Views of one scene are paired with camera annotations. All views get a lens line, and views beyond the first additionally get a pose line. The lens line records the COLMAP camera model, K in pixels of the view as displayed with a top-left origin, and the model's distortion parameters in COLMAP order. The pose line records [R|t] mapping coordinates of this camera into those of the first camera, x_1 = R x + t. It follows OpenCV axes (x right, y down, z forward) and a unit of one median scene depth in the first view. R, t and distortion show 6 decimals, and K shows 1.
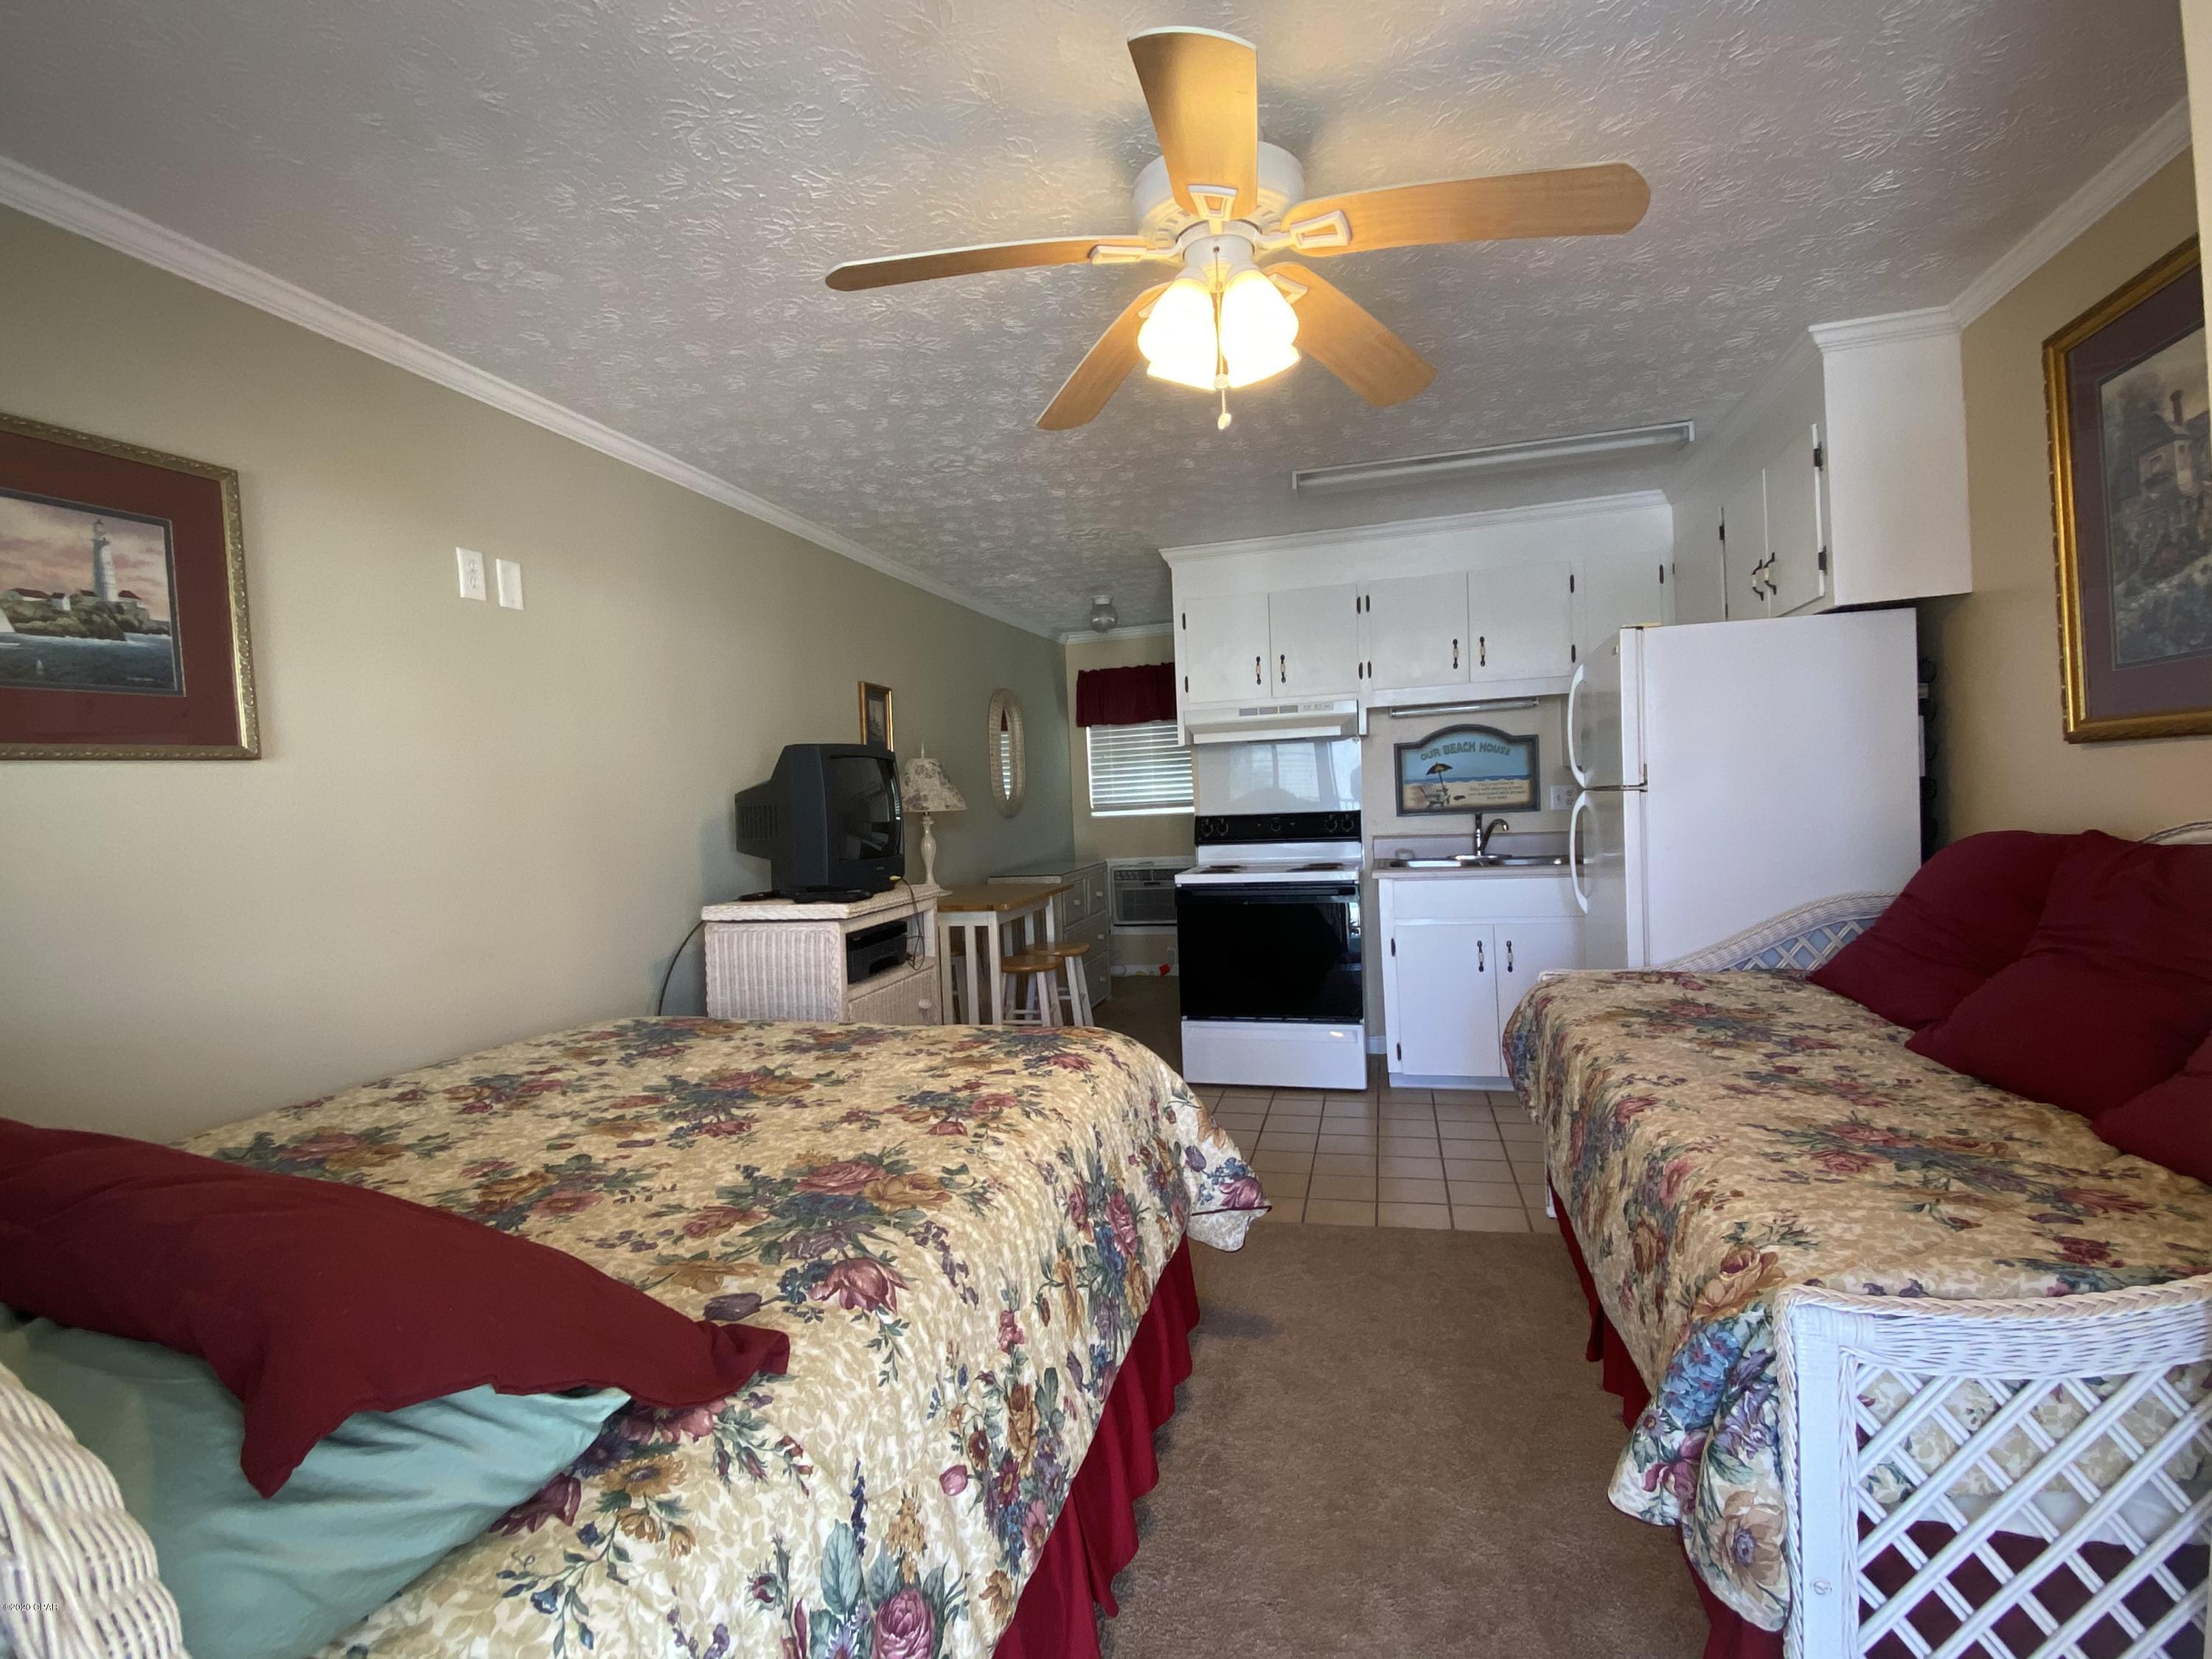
lens RADIAL K [[1049.2, 0, 1101.1], [0, 1049.2, 838.2], [0, 0, 1]] dist [0.000532, -0.000083]
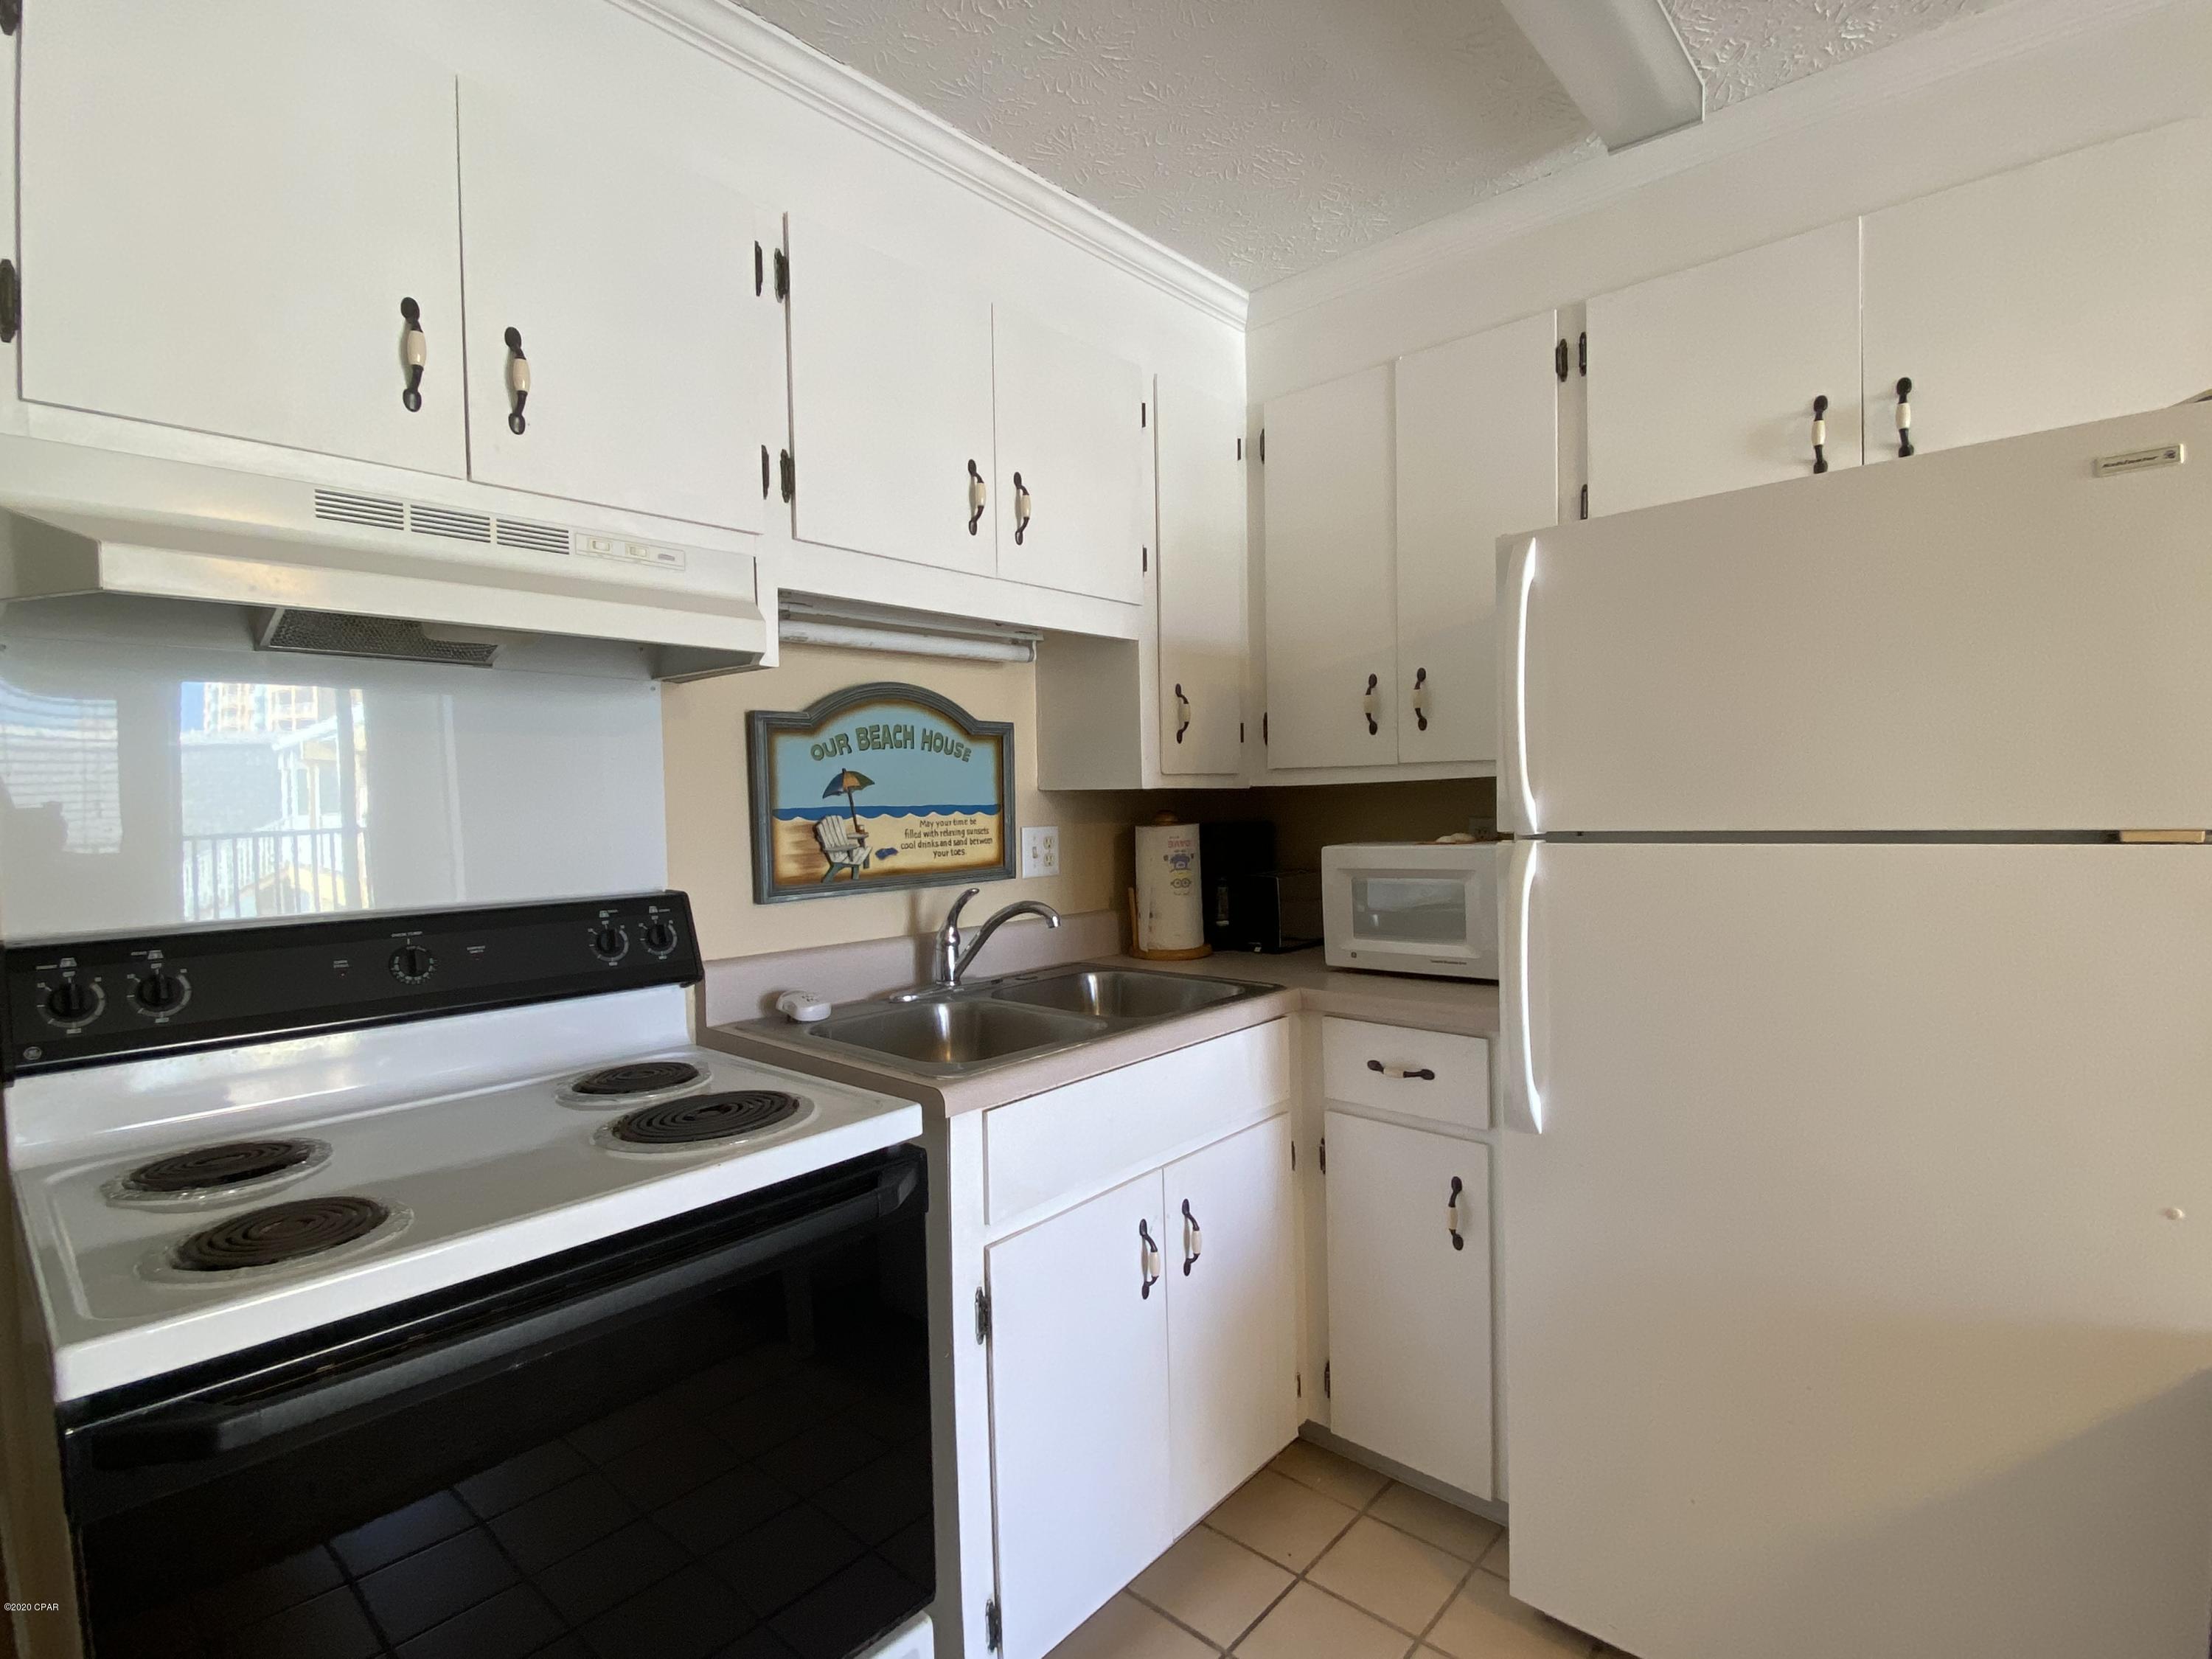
lens RADIAL K [[1049.2, 0, 1101.1], [0, 1049.2, 838.2], [0, 0, 1]] dist [0.000532, -0.000083]
pose [[0.467521, 0.005943, 0.883962, 0.004416], [0.035422, 0.999048, -0.025451, -0.030896], [-0.883272, 0.043210, 0.466865, 0.727922]]
